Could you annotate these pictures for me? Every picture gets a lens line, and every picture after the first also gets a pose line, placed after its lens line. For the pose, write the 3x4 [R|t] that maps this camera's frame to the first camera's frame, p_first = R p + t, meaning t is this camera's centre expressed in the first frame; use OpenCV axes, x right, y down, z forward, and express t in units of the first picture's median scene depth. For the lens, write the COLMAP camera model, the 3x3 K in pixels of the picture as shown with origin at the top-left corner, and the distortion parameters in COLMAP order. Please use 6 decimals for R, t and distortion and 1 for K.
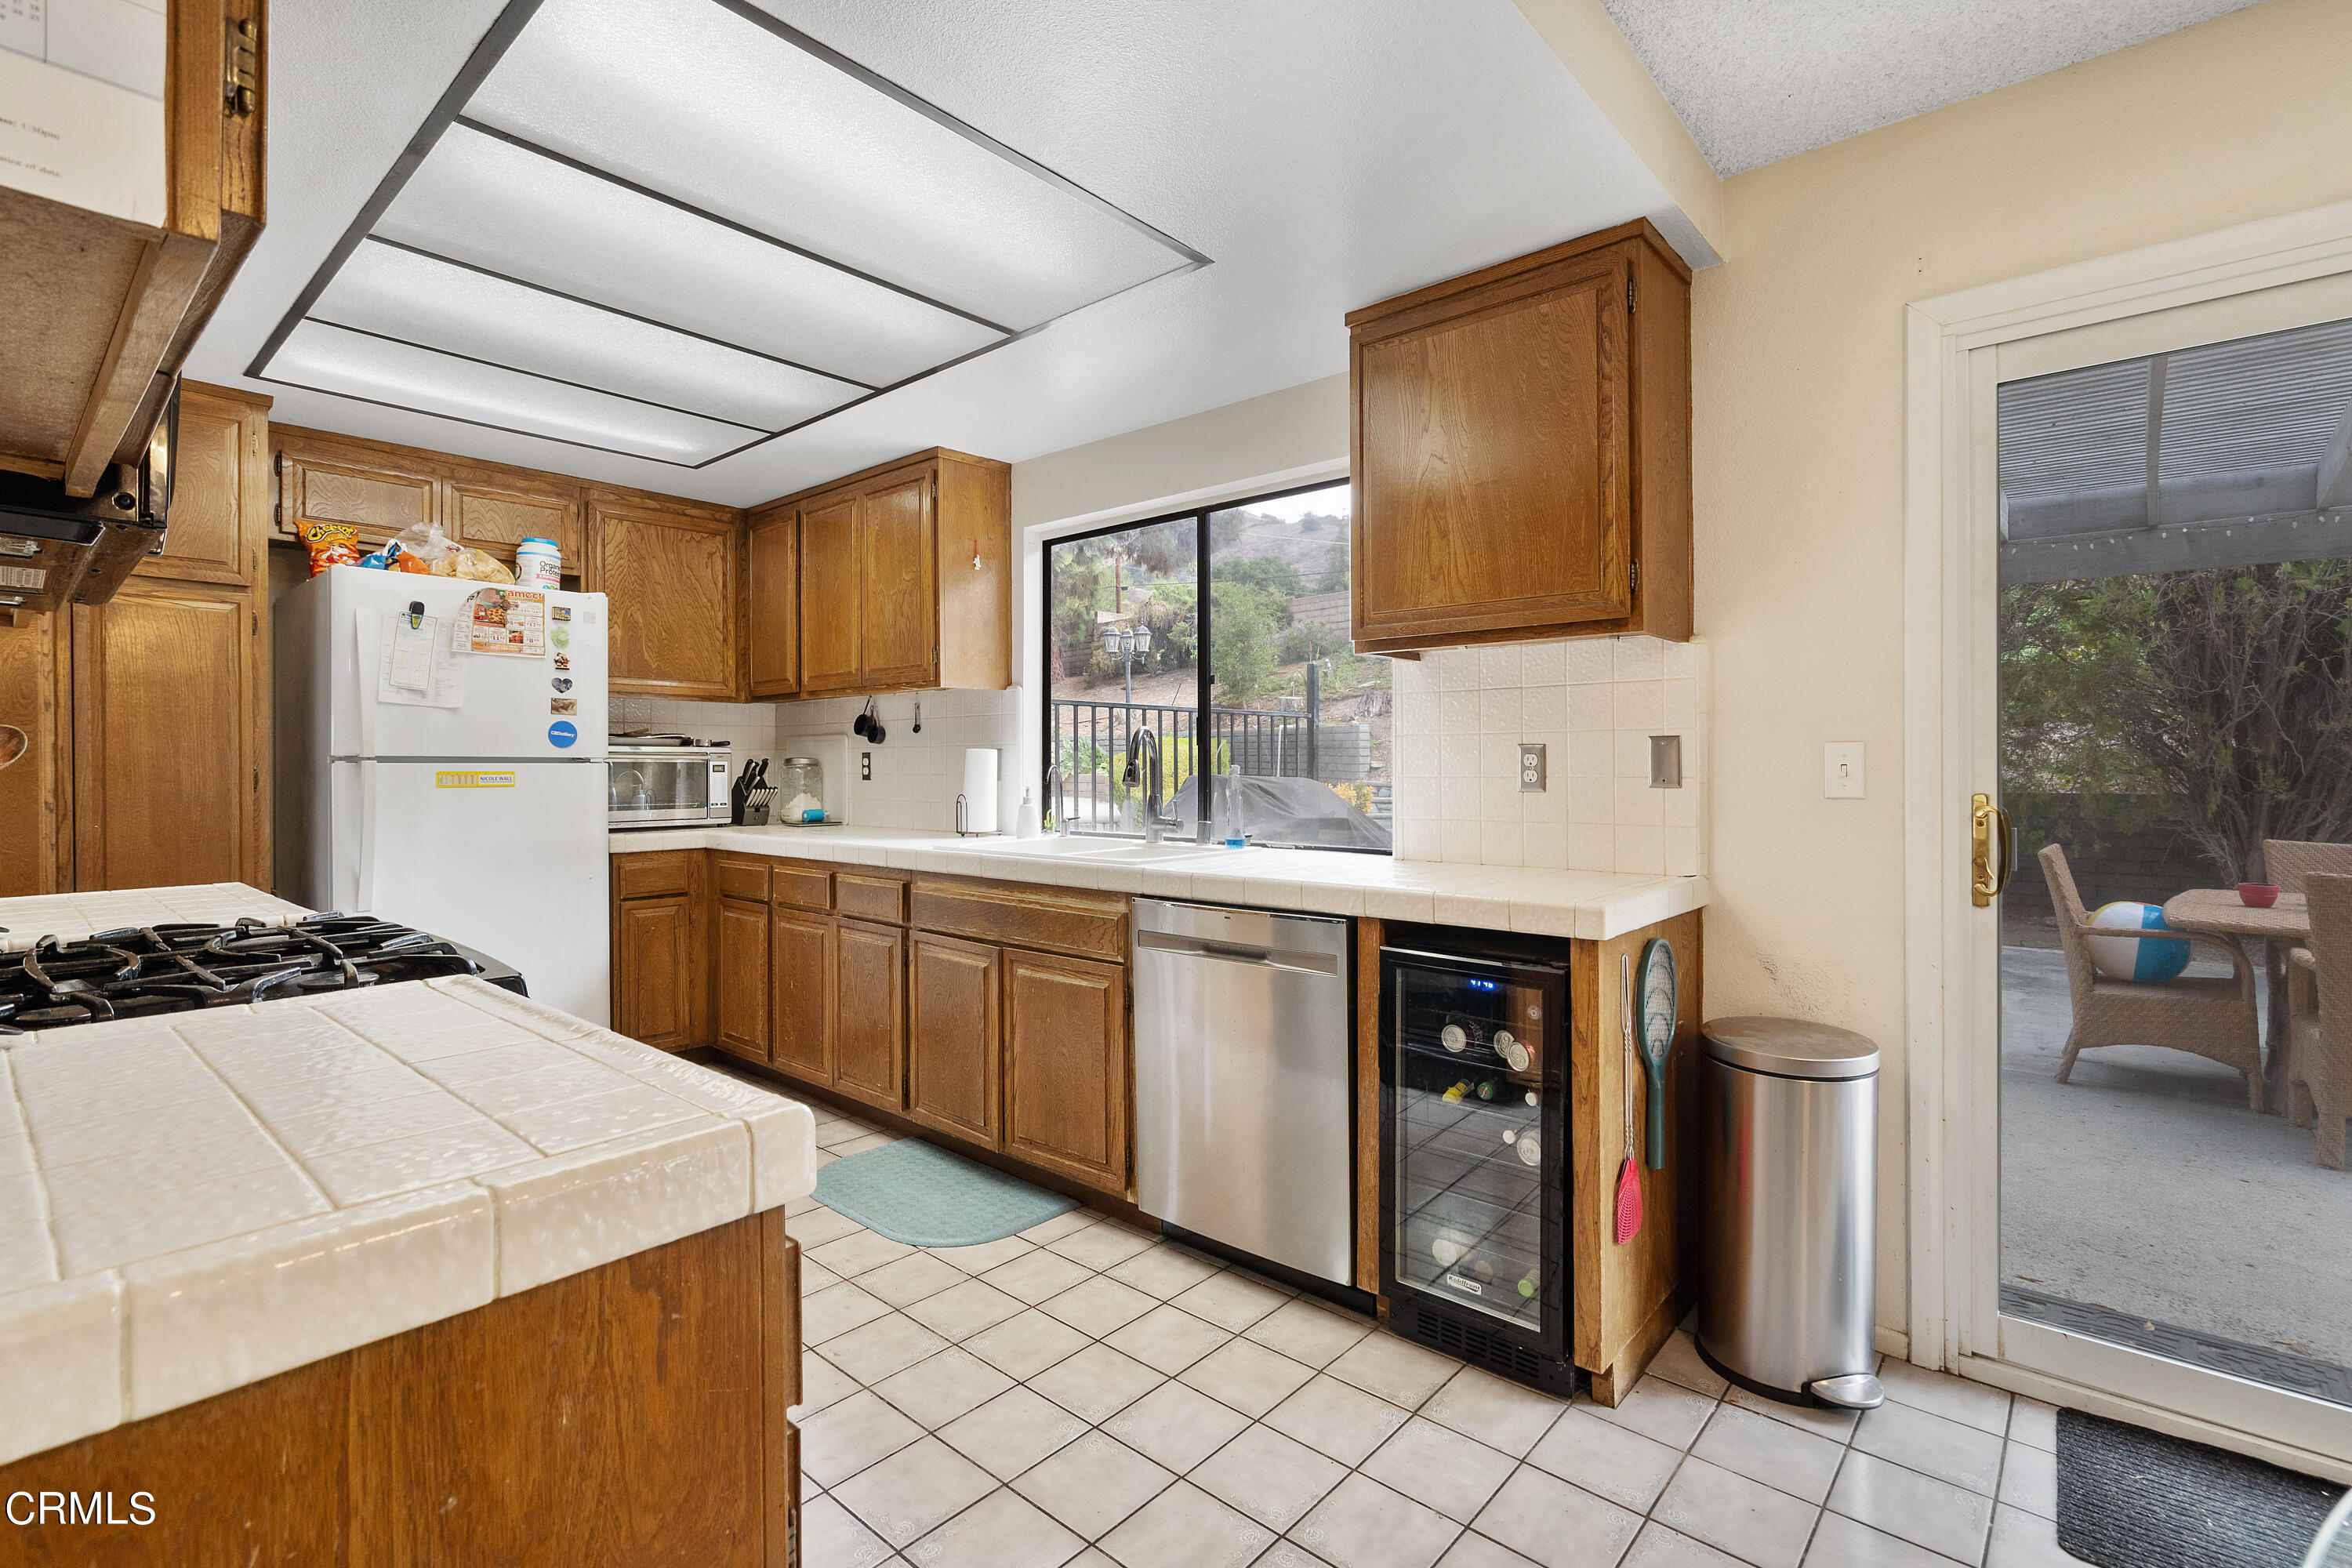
lens RADIAL K [[1074.6, 0, 1186.4], [0, 1074.6, 762.1], [0, 0, 1]] dist [-0.011808, 0.004416]
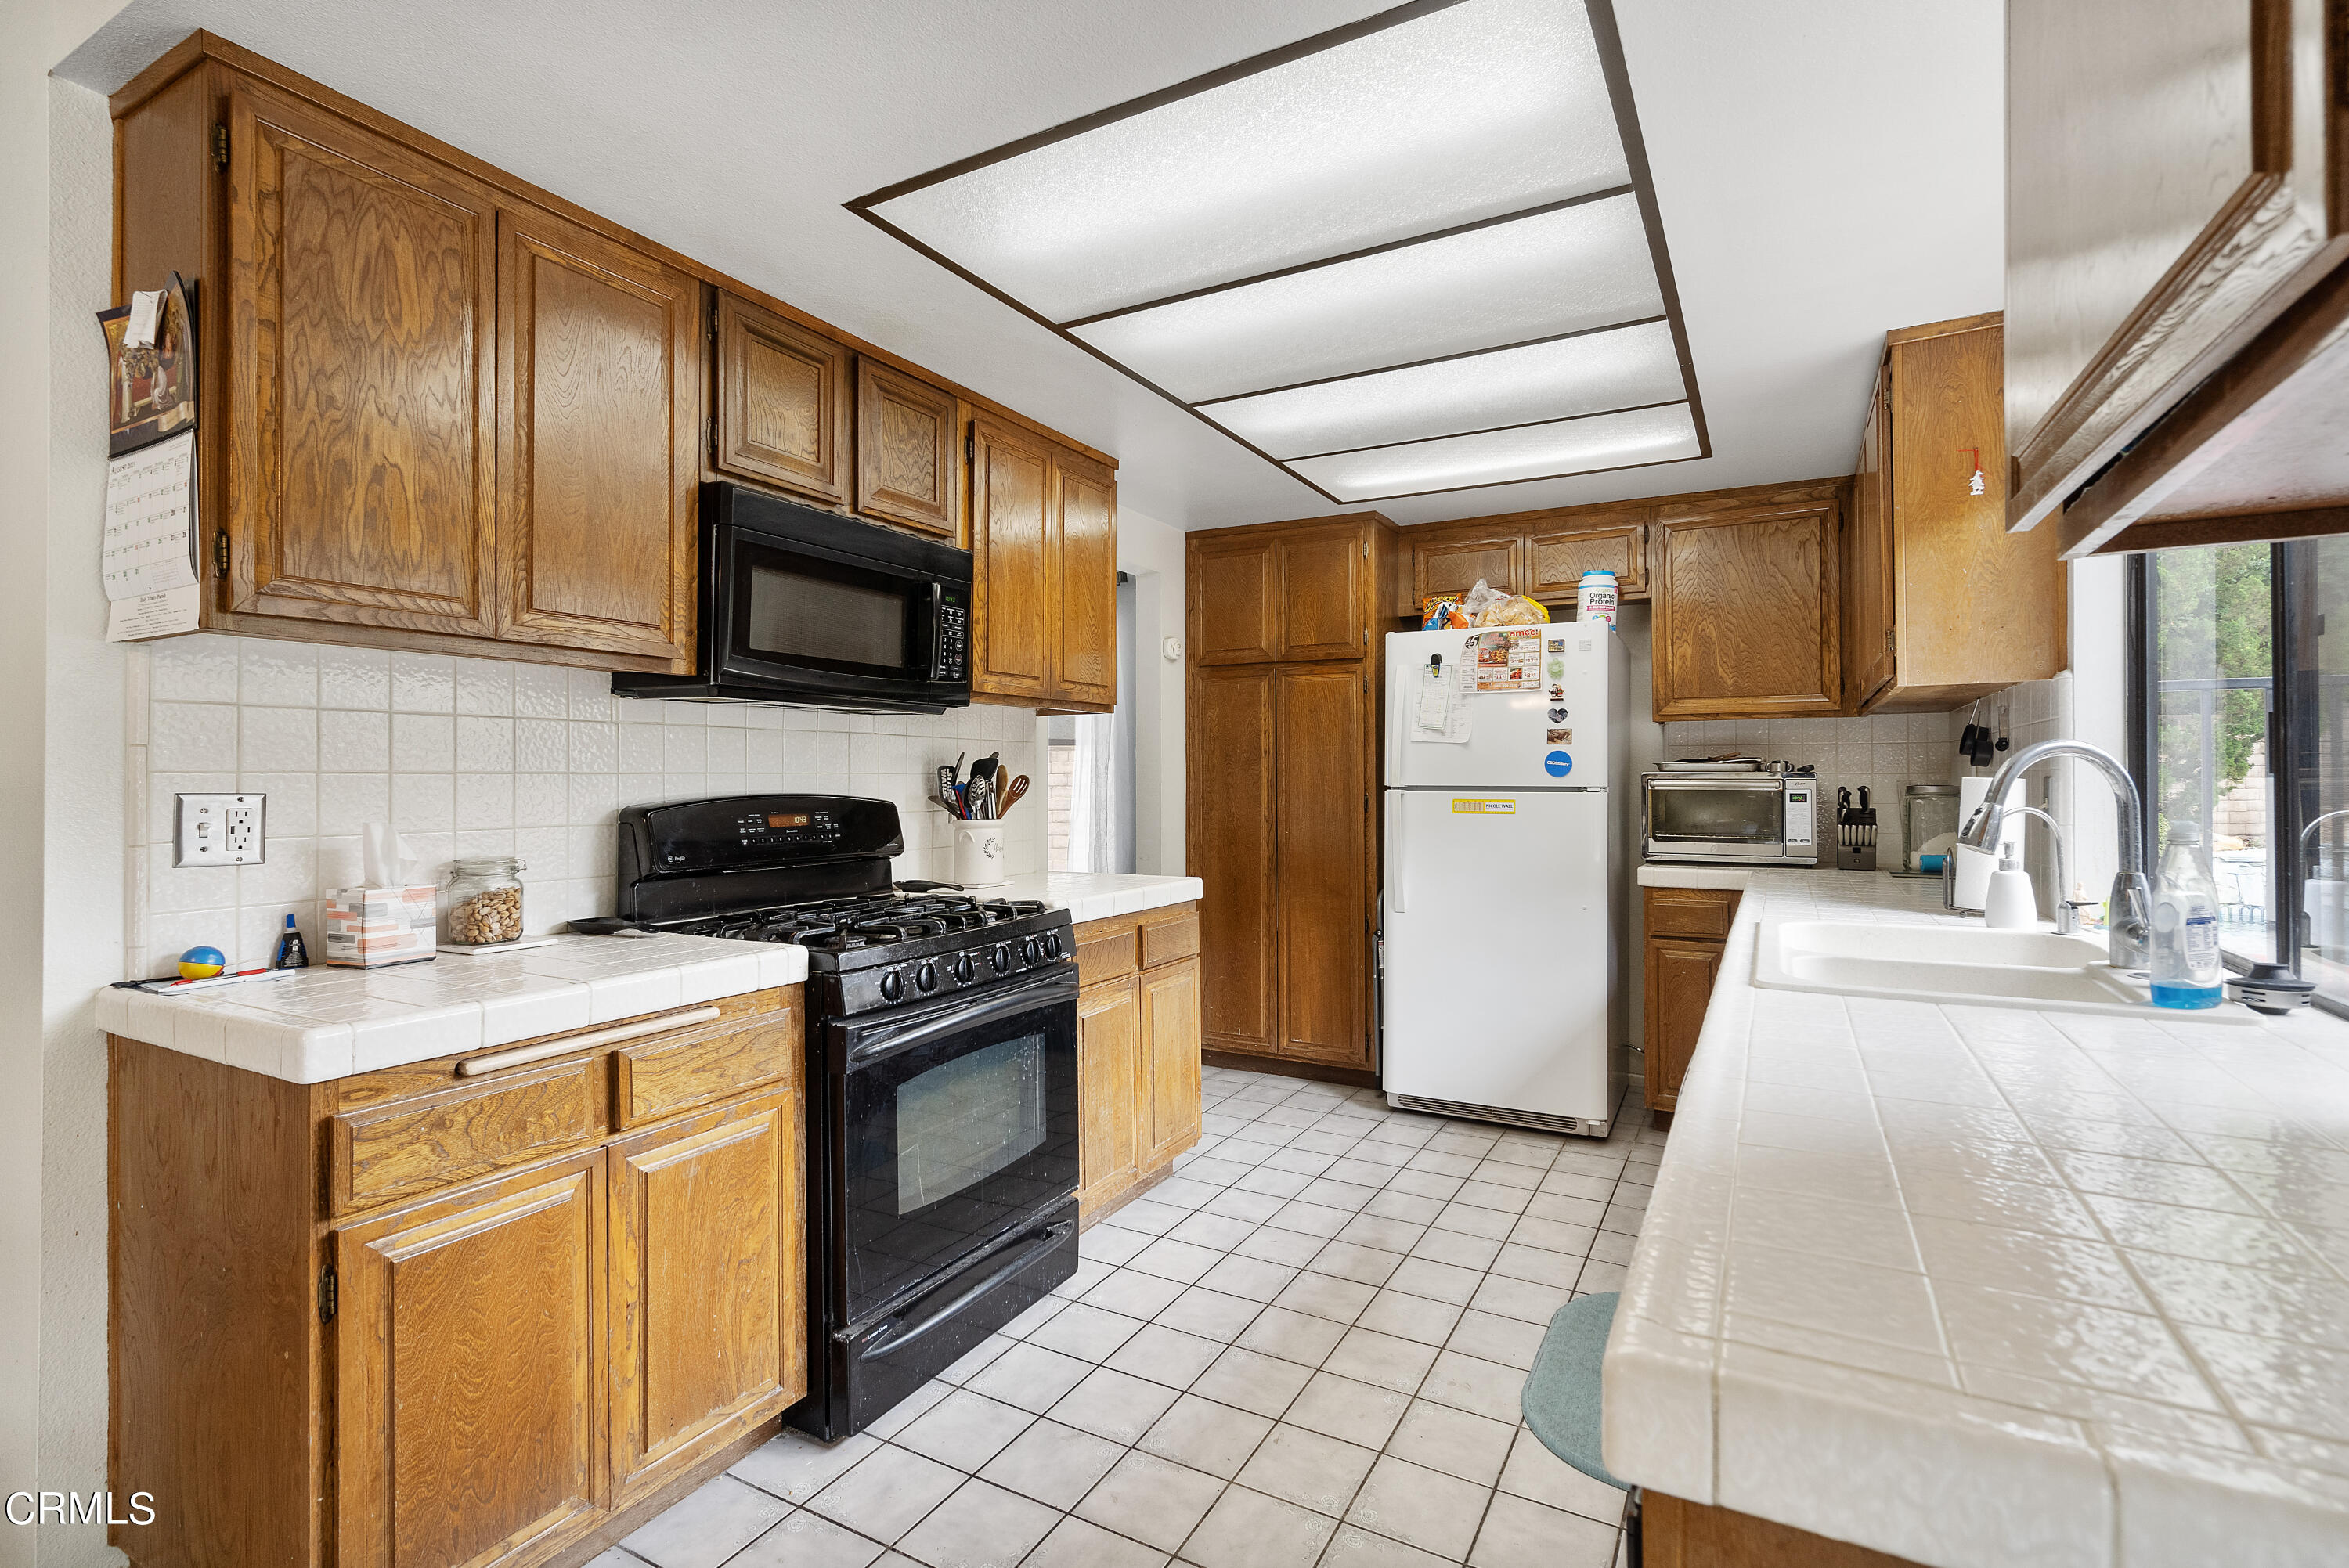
lens RADIAL K [[1073.1, 0, 1156.2], [0, 1073.1, 766.3], [0, 0, 1]] dist [-0.011808, 0.004416]
pose [[0.201776, -0.008381, -0.979396, 0.321181], [0.002826, 0.999964, -0.007975, -0.015704], [0.979428, -0.001159, 0.201793, 0.398494]]
